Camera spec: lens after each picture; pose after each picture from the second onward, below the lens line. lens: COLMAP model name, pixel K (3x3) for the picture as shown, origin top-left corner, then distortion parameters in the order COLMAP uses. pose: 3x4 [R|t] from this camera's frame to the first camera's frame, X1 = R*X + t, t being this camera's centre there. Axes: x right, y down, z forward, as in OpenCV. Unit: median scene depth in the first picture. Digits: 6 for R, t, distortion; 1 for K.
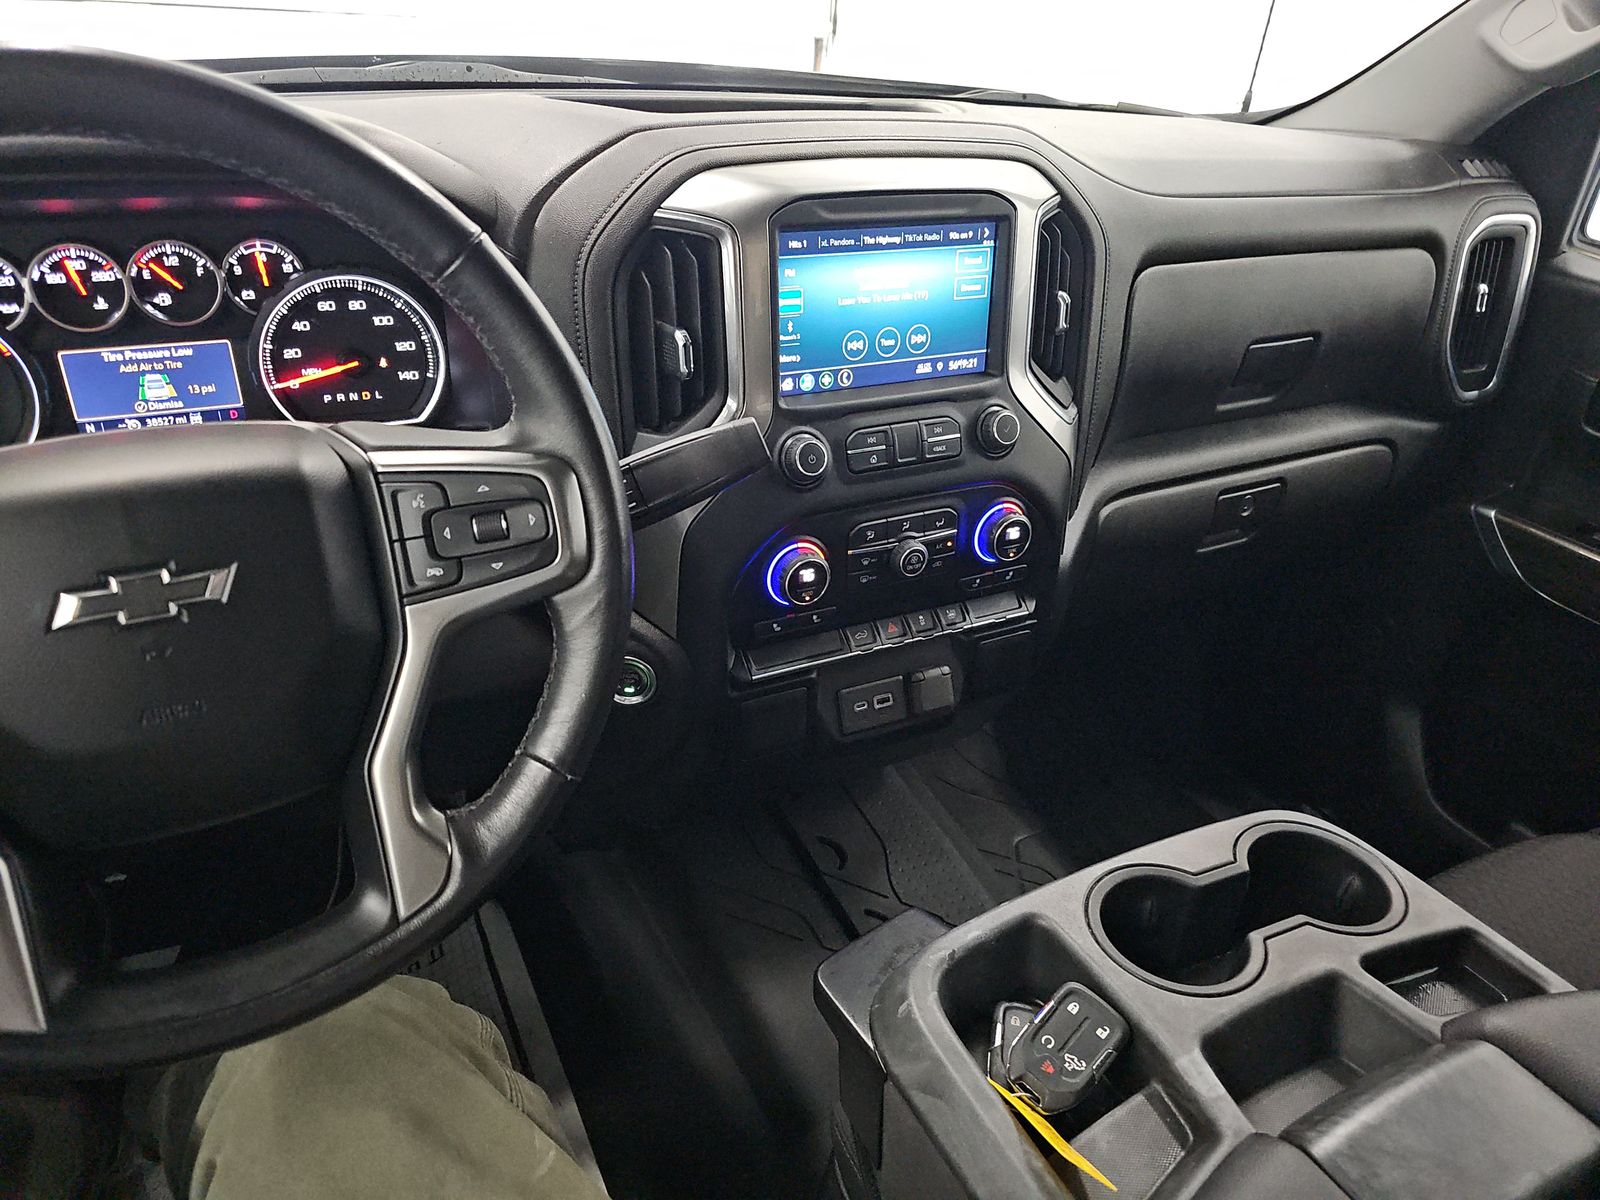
lens RADIAL K [[1056.8, 0, 794.7], [0, 1056.8, 596.0], [0, 0, 1]] dist [0.081020, -0.073009]
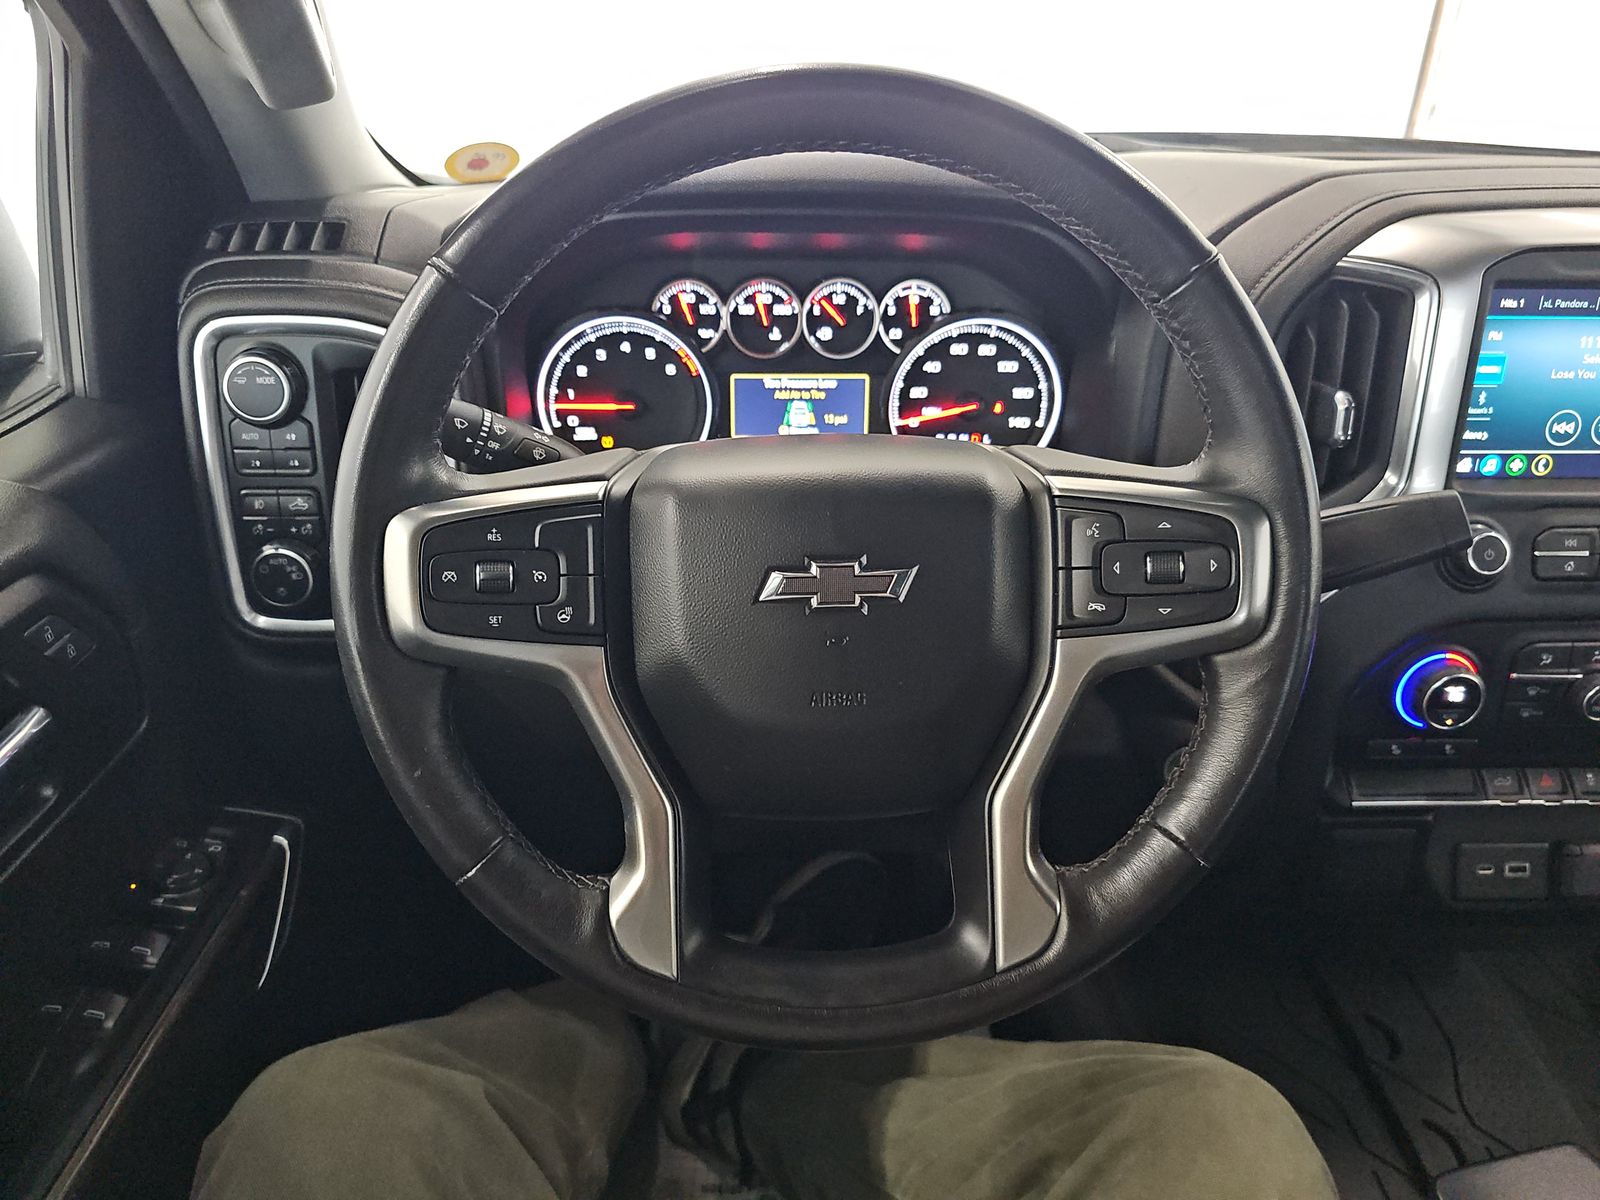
lens RADIAL K [[1087.0, 0, 796.3], [0, 1087.0, 604.6], [0, 0, 1]] dist [0.006324, -0.008591]
pose [[0.905603, 0.146862, -0.397887, -0.133788], [-0.178610, 0.982948, -0.043712, 0.043188], [0.384683, 0.110653, 0.916392, 0.019977]]
